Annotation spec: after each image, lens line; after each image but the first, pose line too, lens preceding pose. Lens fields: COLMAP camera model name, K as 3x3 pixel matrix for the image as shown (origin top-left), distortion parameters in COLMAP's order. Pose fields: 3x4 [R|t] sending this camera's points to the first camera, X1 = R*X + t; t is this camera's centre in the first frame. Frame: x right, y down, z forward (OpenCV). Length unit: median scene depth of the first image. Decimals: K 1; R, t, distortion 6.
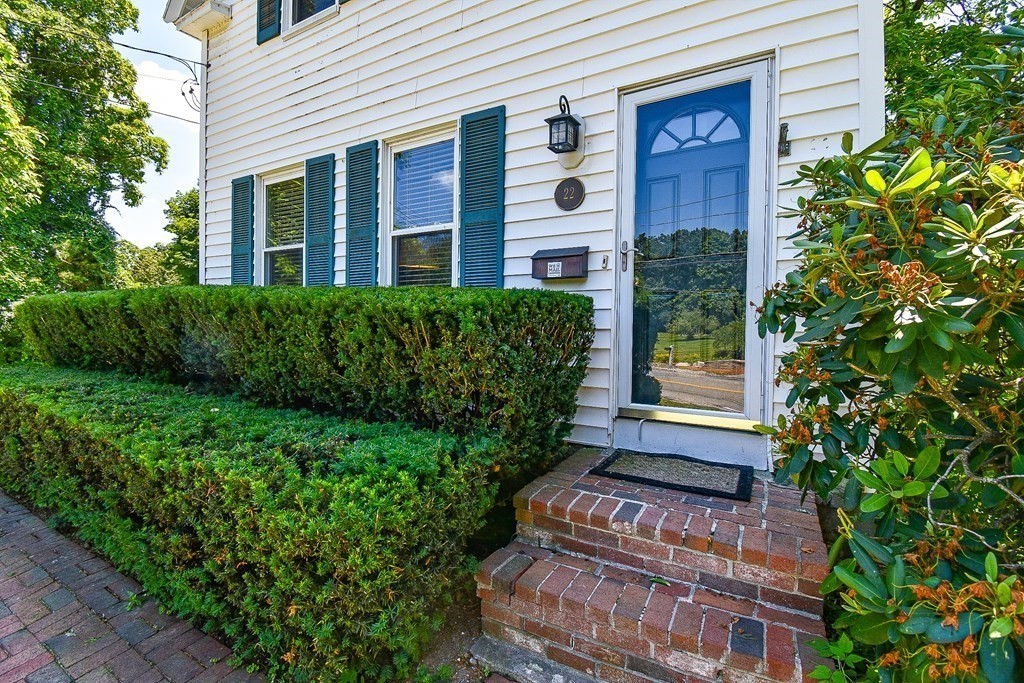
lens RADIAL K [[455.6, 0, 511.0], [0, 455.6, 336.3], [0, 0, 1]] dist [0.012479, -0.021076]
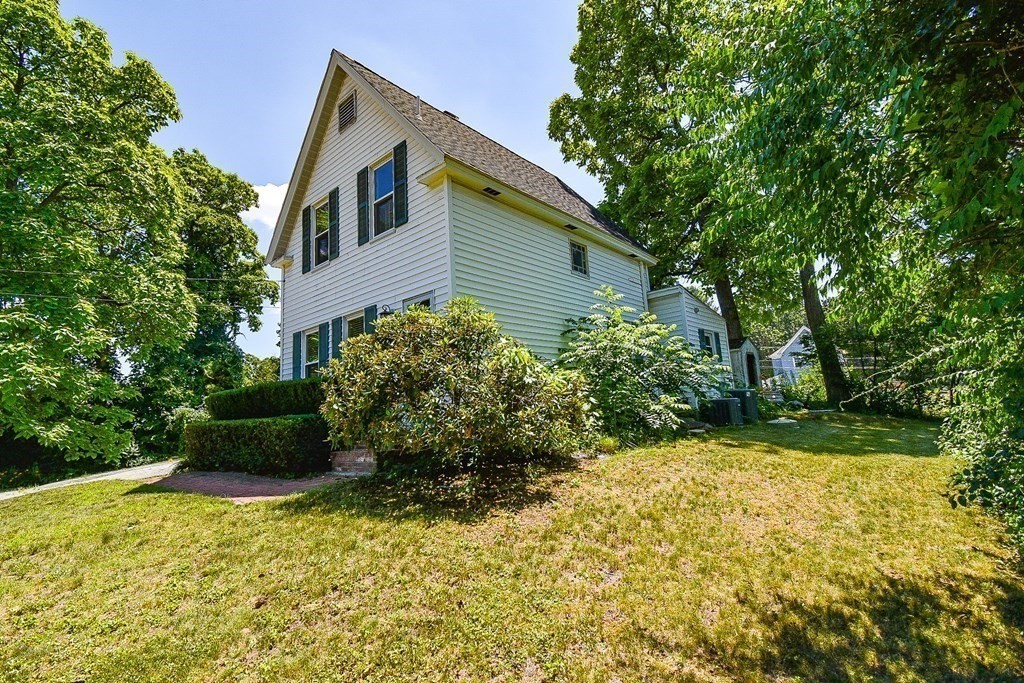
lens RADIAL K [[455.6, 0, 511.0], [0, 455.6, 336.3], [0, 0, 1]] dist [0.012479, -0.021076]
pose [[0.979349, -0.106728, -0.171711, 0.153472], [0.075942, 0.981311, -0.176807, 0.026282], [0.187372, 0.160116, 0.969151, -0.179779]]
